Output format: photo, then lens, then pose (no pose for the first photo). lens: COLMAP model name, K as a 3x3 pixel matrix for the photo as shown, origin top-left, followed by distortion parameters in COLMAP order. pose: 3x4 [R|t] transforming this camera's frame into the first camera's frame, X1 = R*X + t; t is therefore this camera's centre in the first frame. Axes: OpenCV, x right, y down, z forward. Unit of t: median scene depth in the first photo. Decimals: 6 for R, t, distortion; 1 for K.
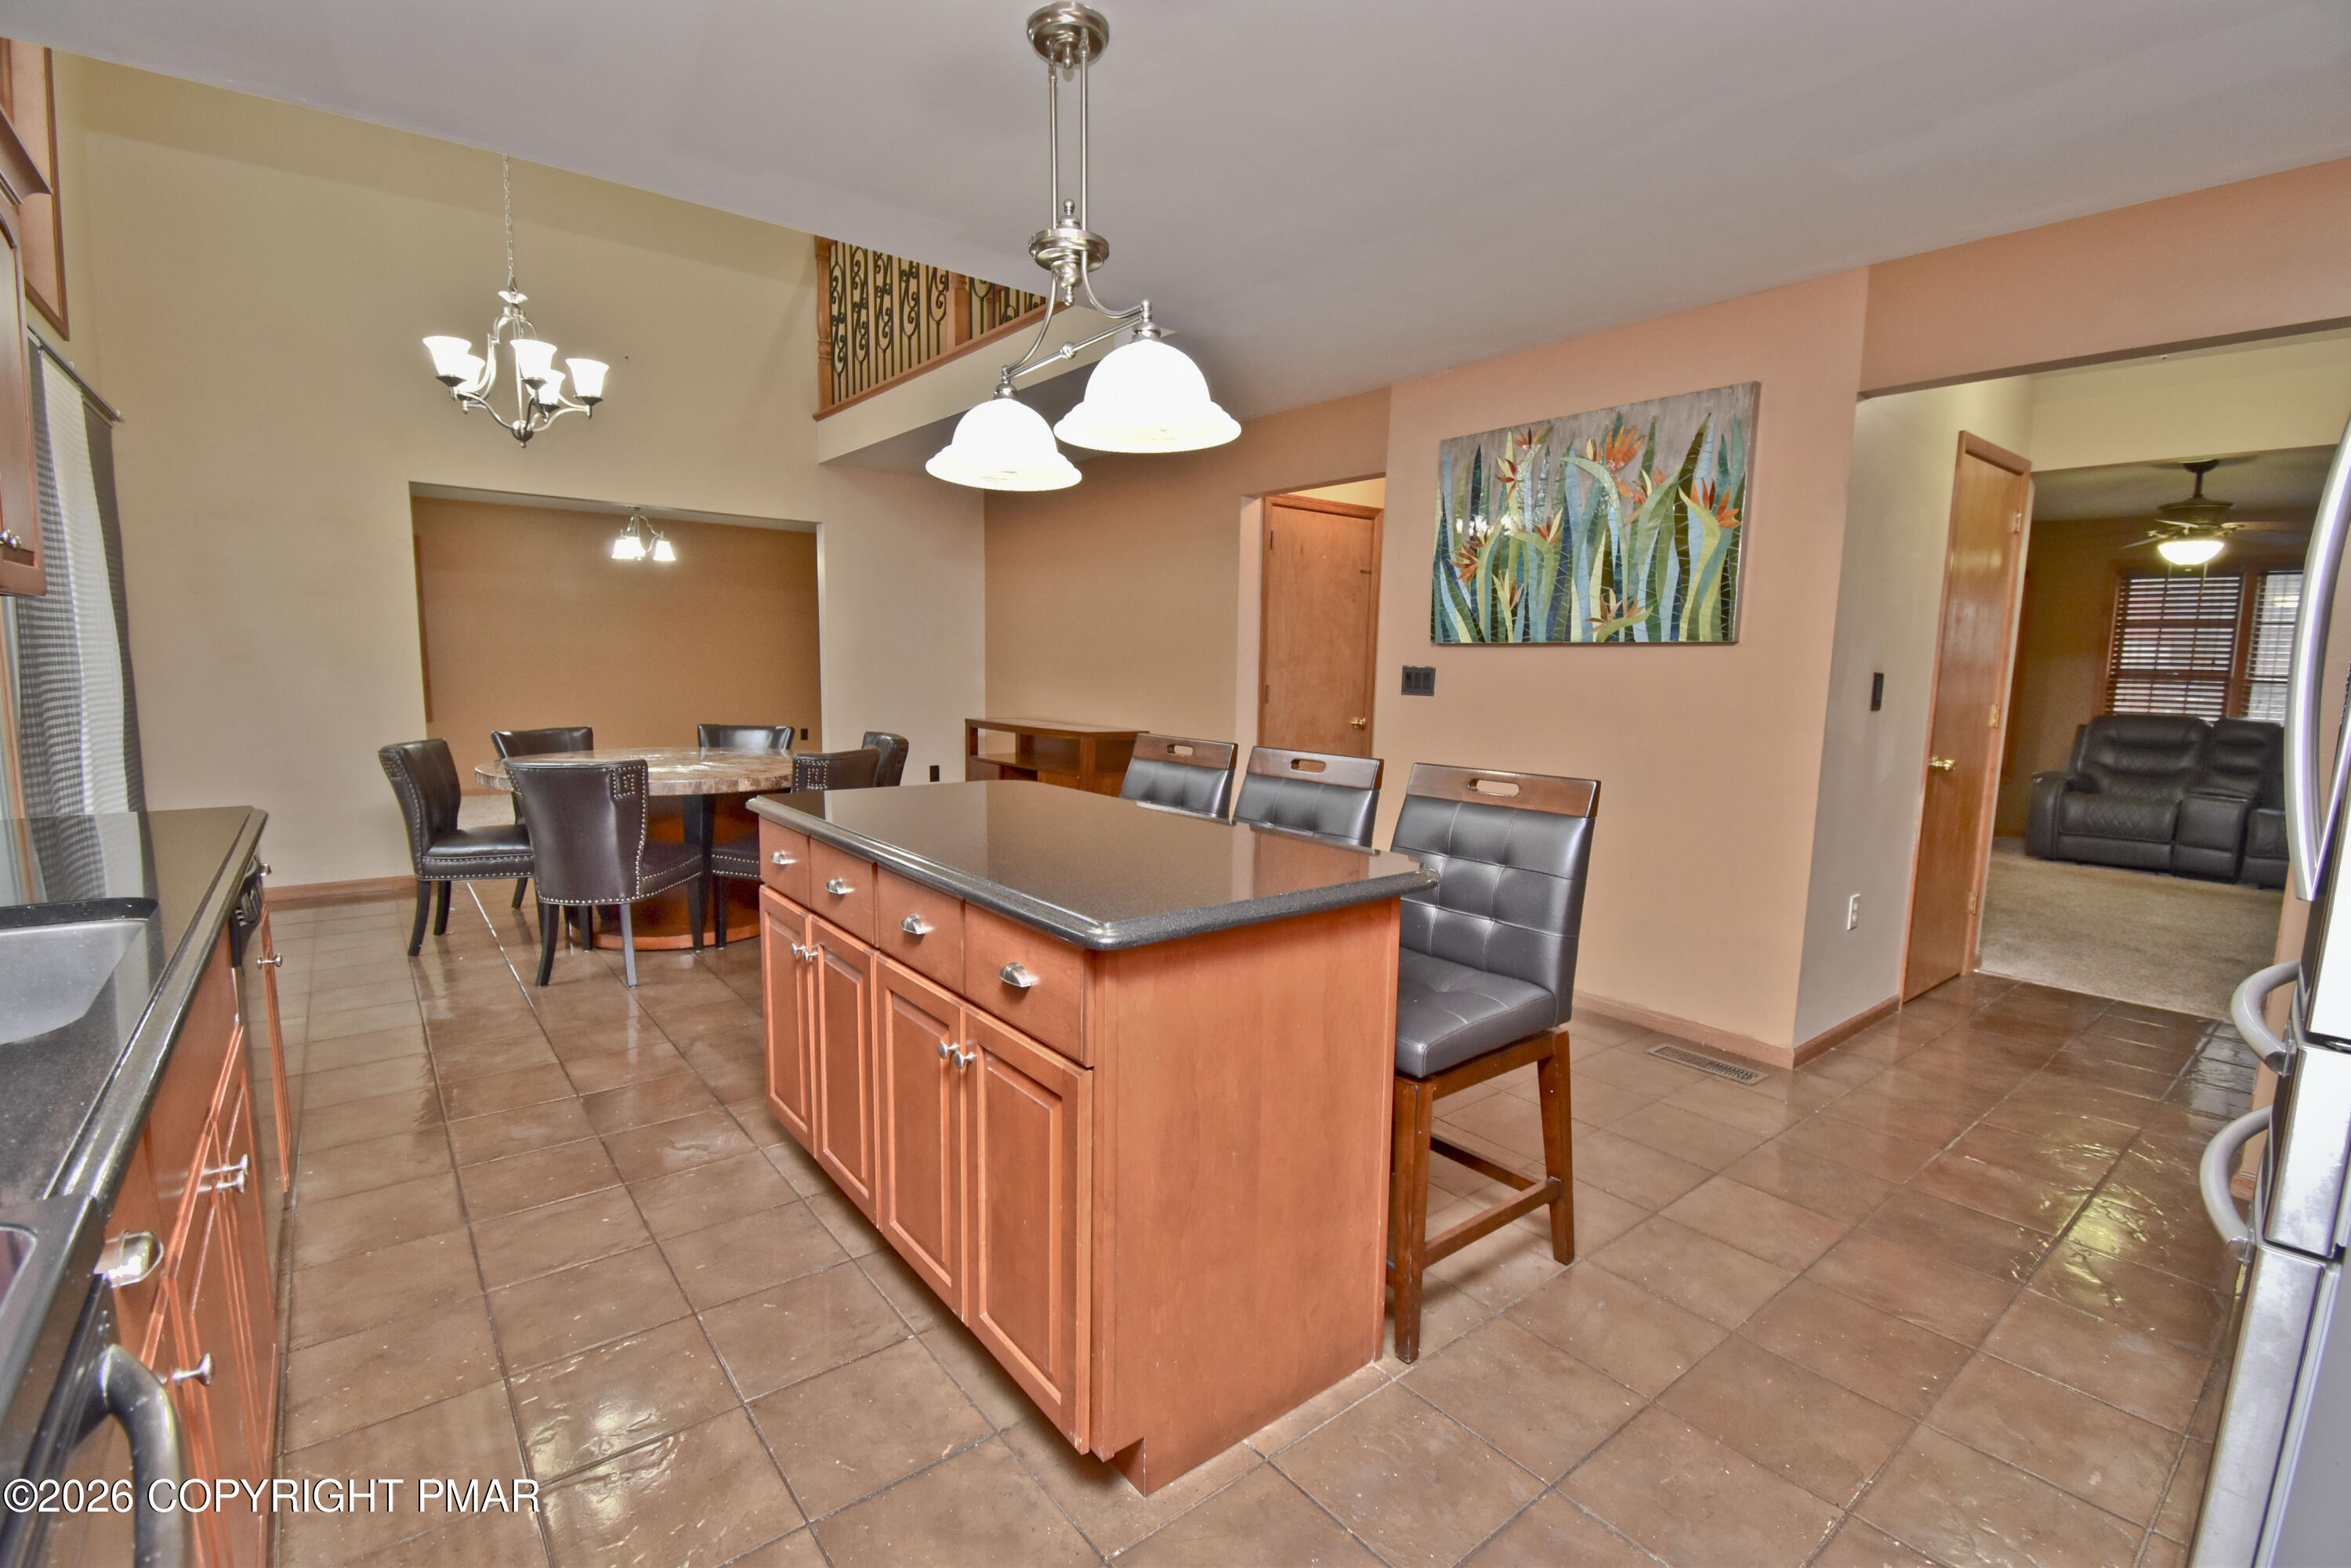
lens RADIAL K [[1069.1, 0, 1161.5], [0, 1069.1, 783.0], [0, 0, 1]] dist [0.014249, -0.020946]
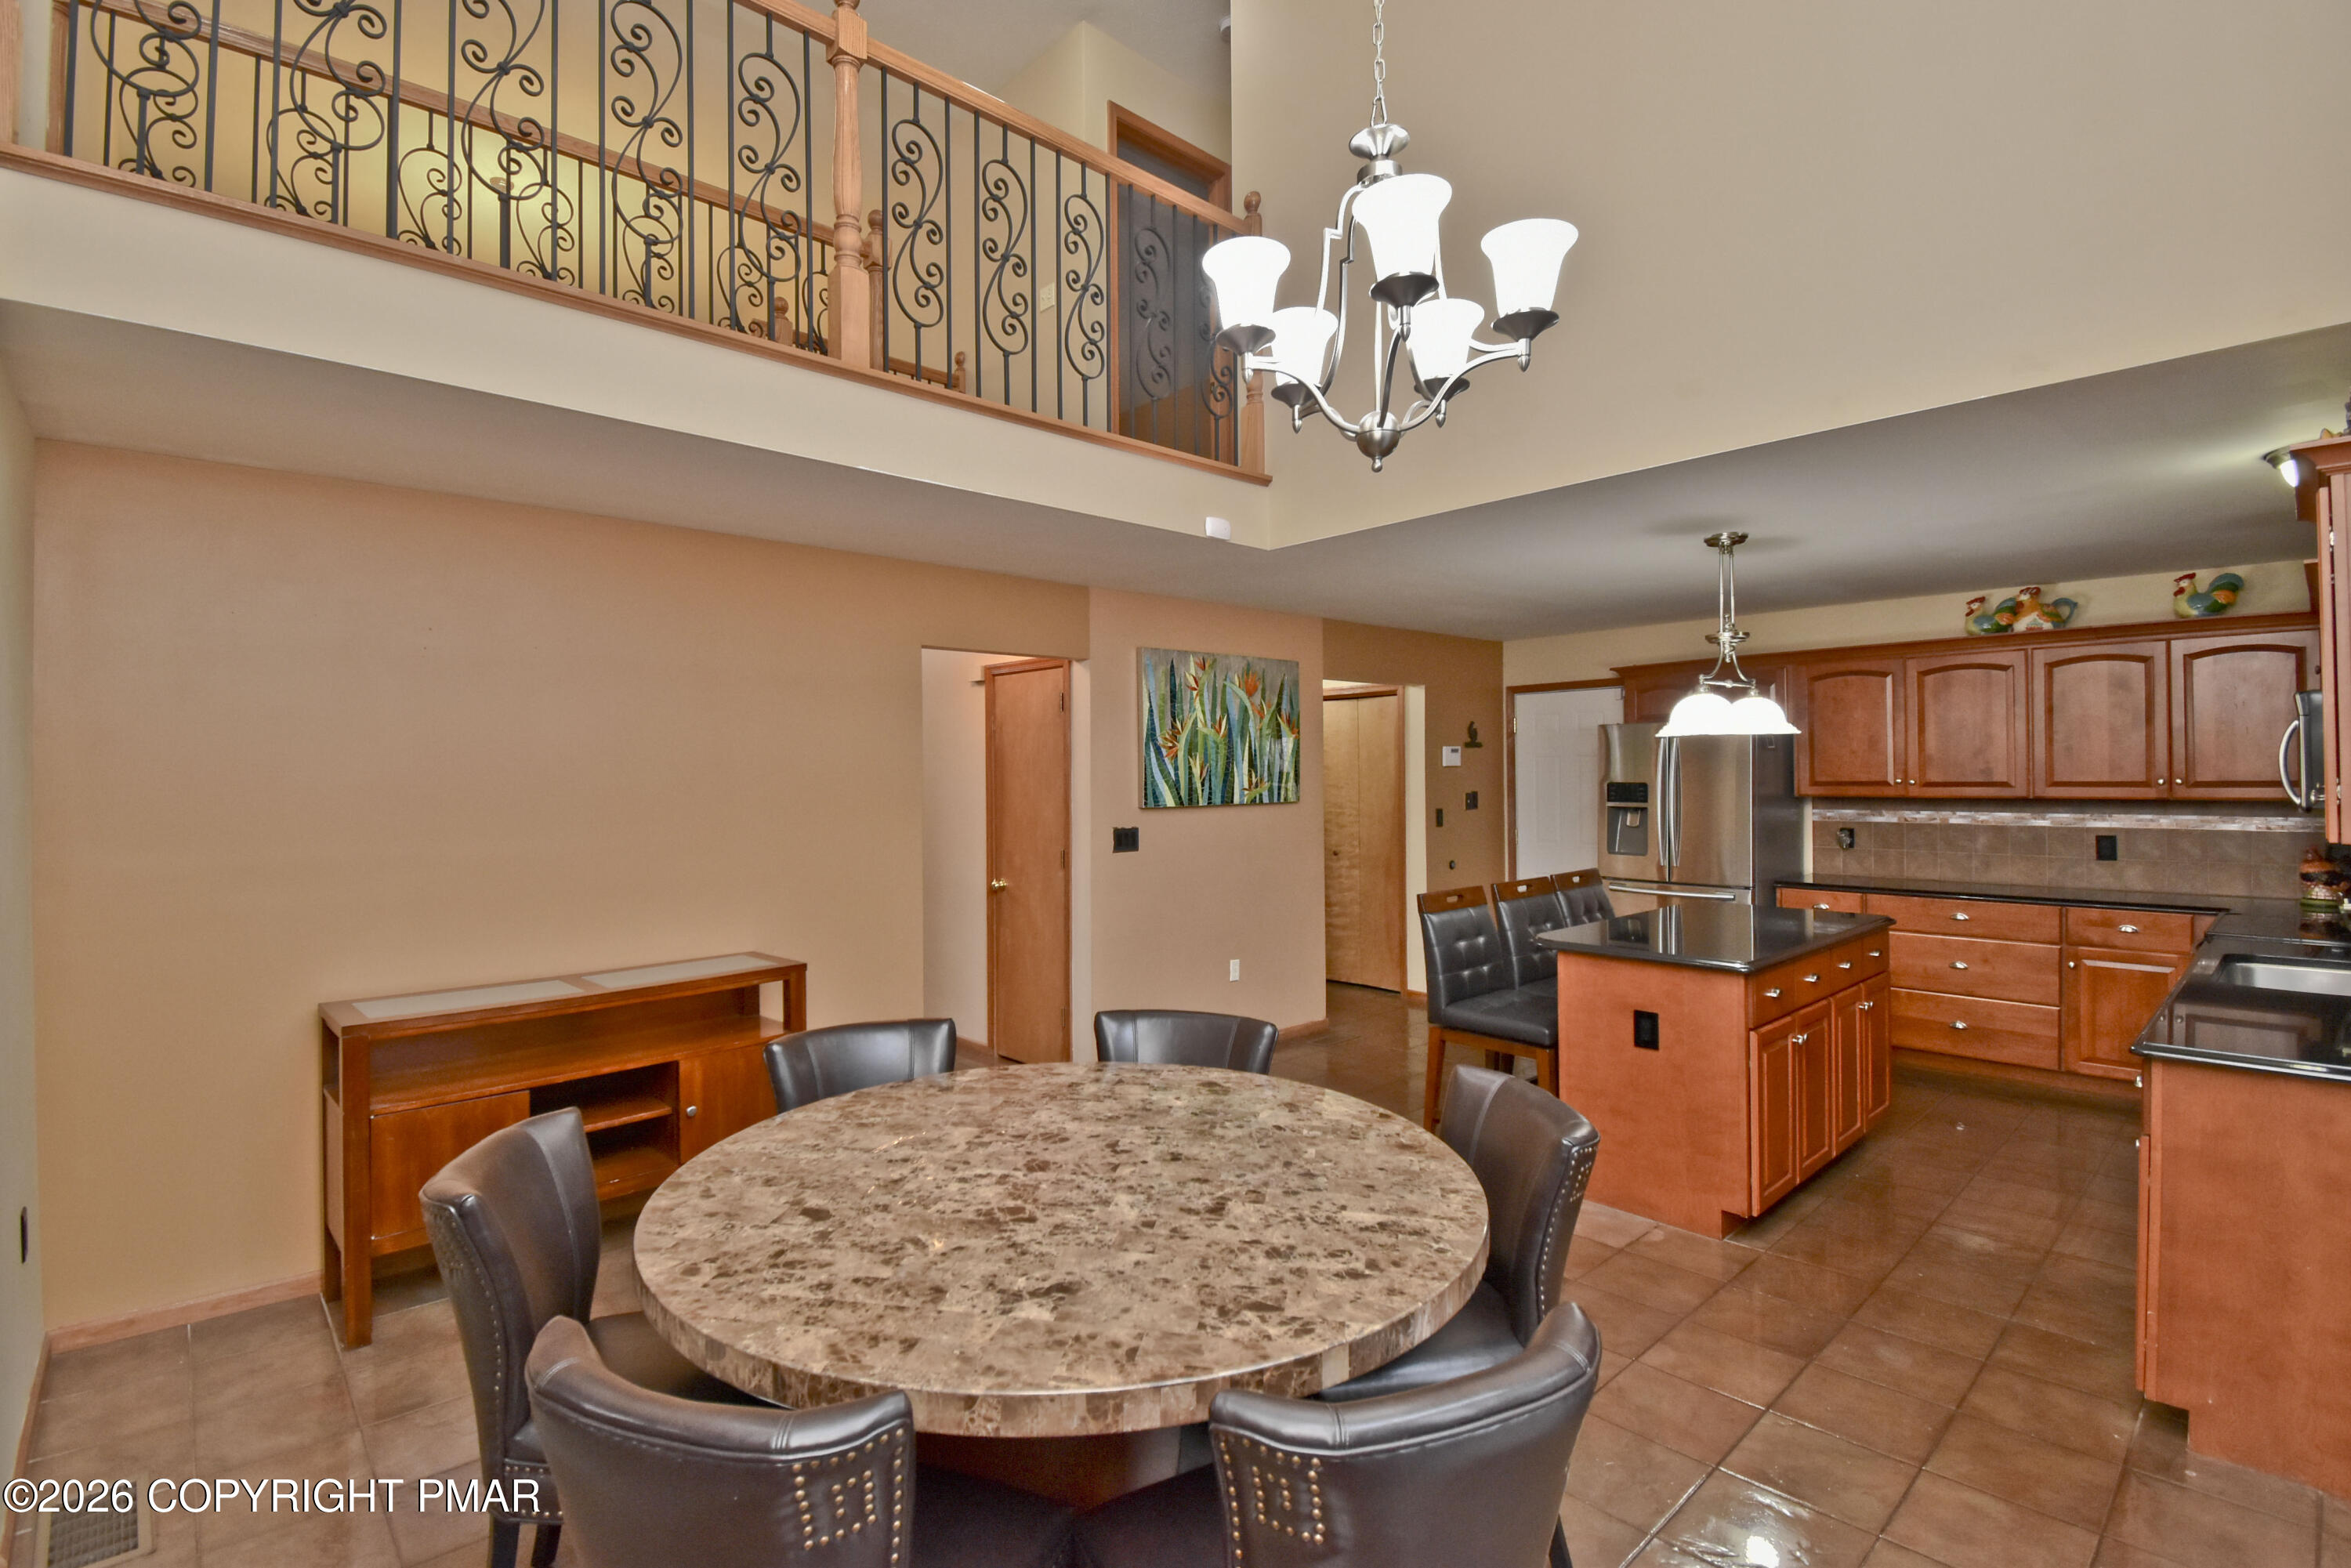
lens RADIAL K [[1069.1, 0, 1124.8], [0, 1069.1, 776.5], [0, 0, 1]] dist [0.014249, -0.020946]
pose [[-0.059345, -0.013336, 0.998148, -1.022174], [0.131089, 0.991147, 0.021036, -0.206416], [-0.989593, 0.132095, -0.057071, 1.150928]]
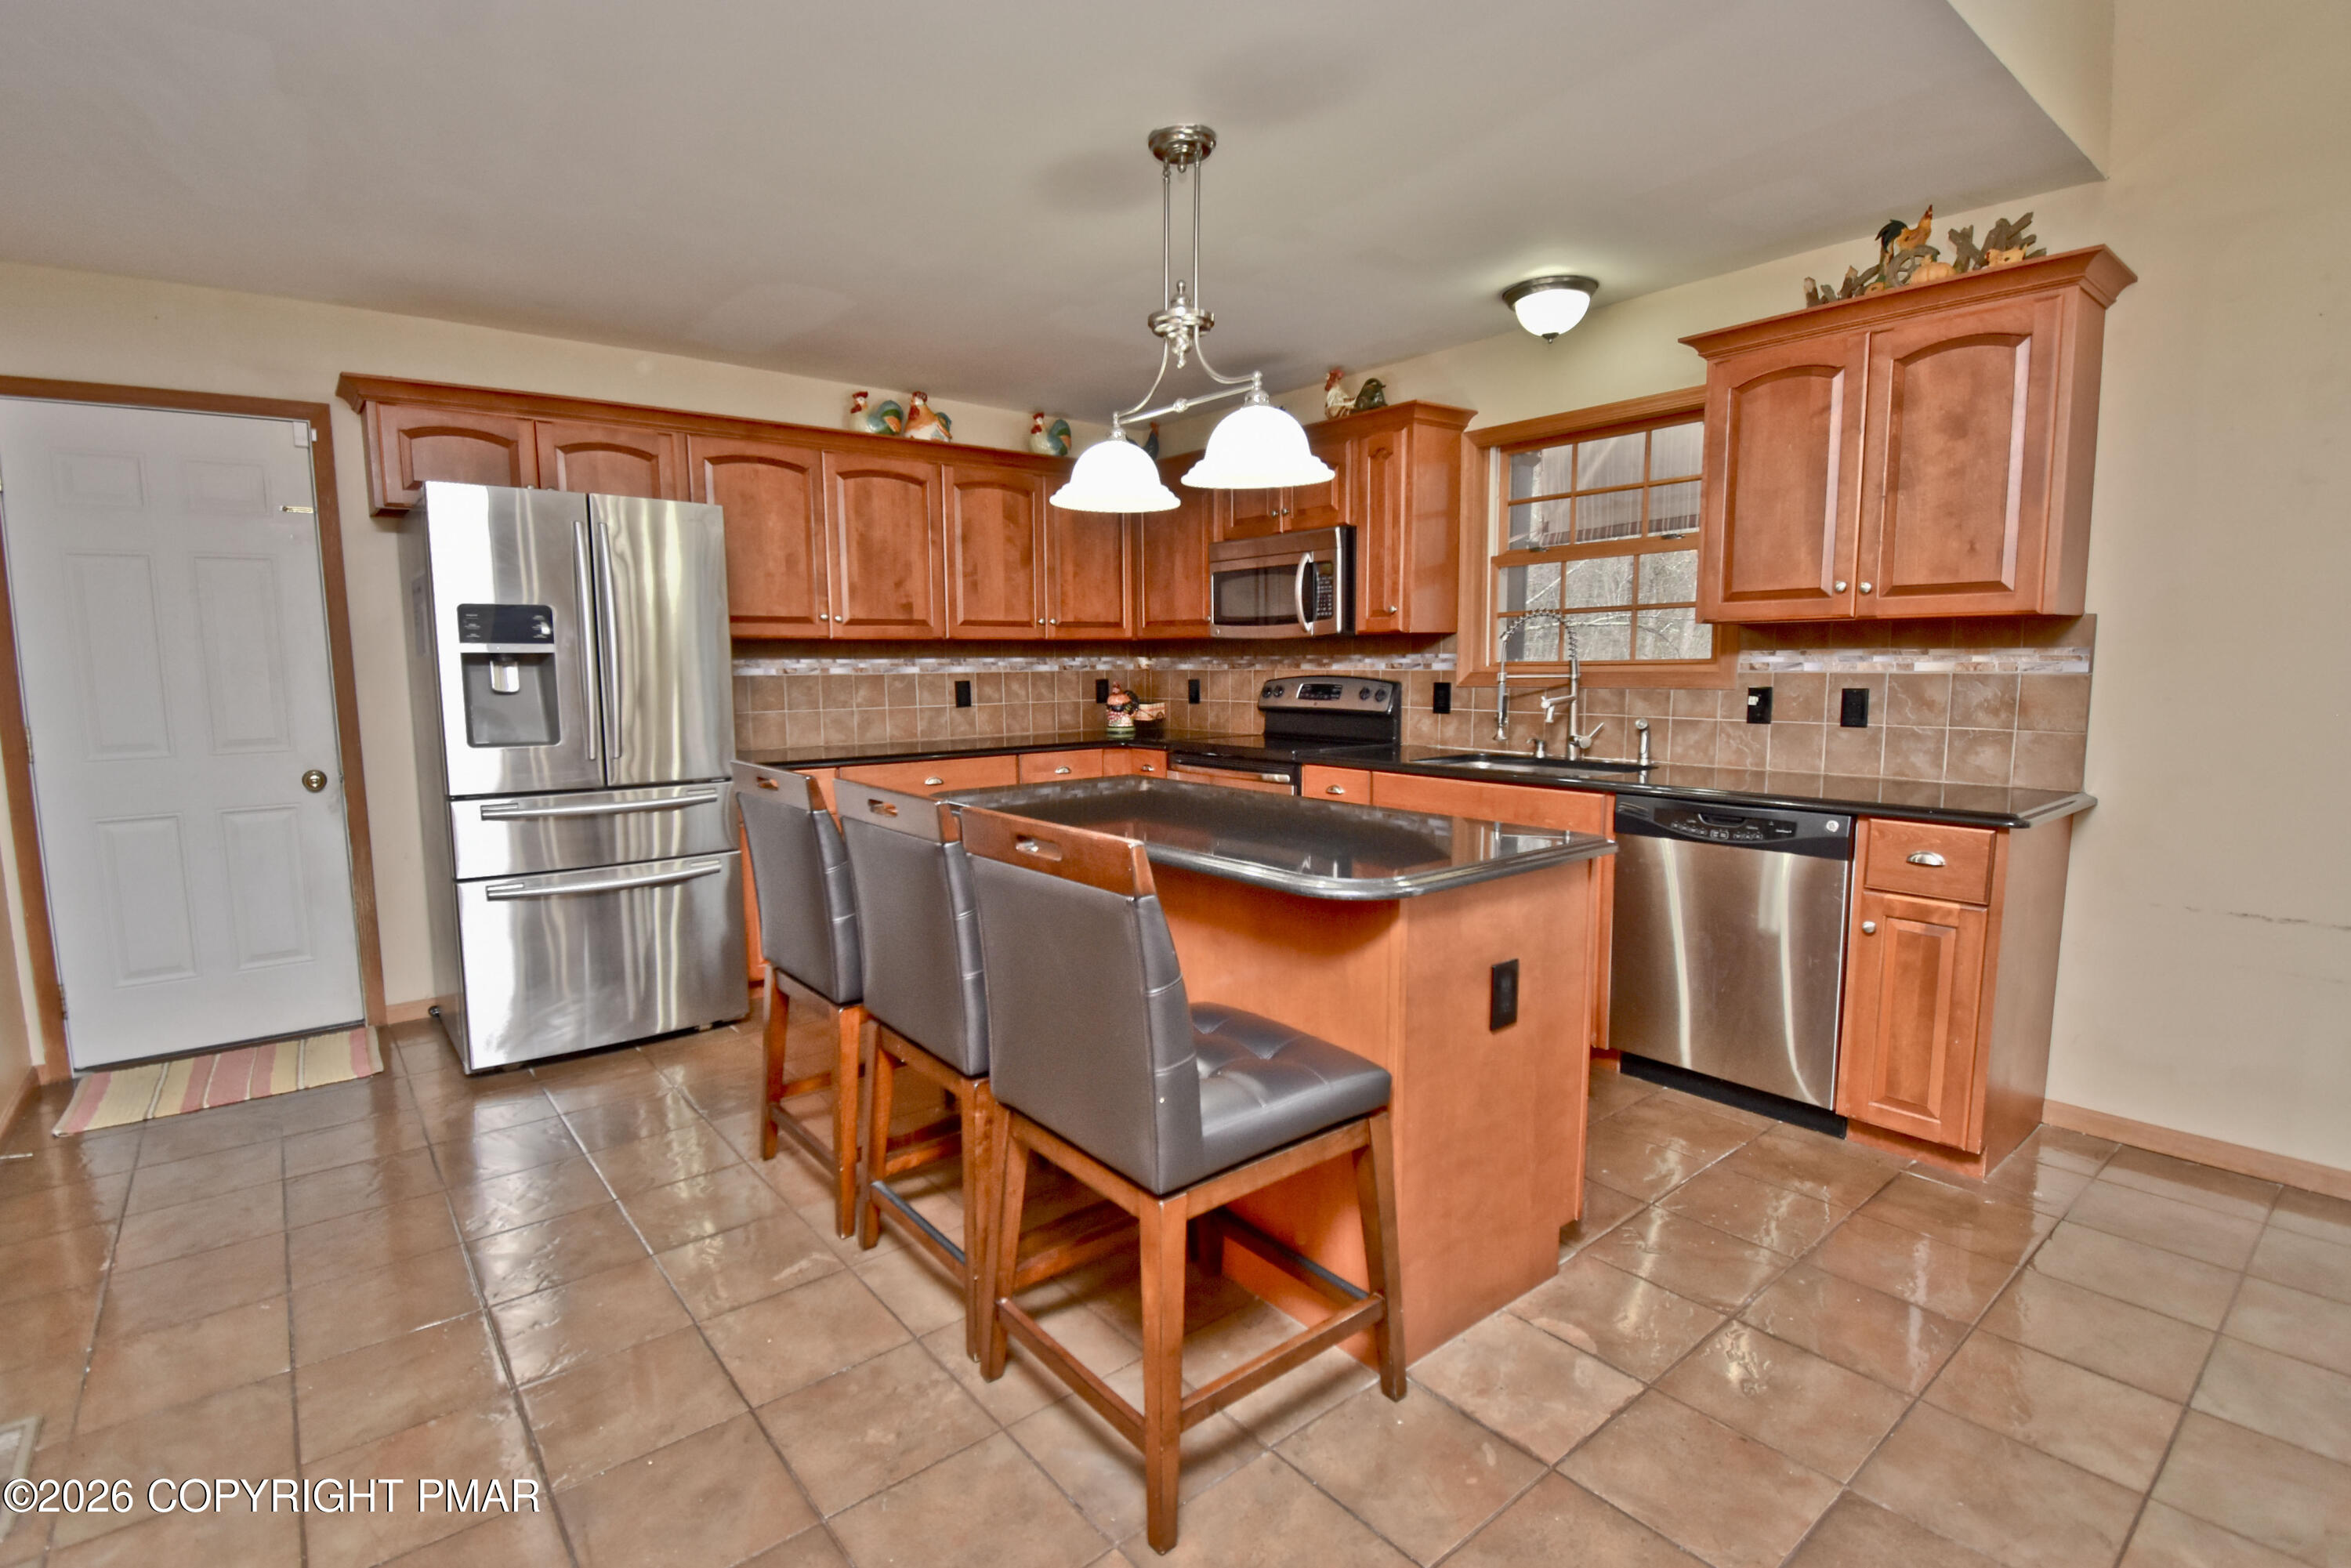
lens RADIAL K [[1069.1, 0, 1140.5], [0, 1069.1, 787.8], [0, 0, 1]] dist [0.014249, -0.020946]
pose [[-0.999881, 0.000581, -0.015438, -0.008235], [-0.003148, 0.970670, 0.240396, -0.131631], [0.015125, 0.240416, -0.970552, 1.144040]]
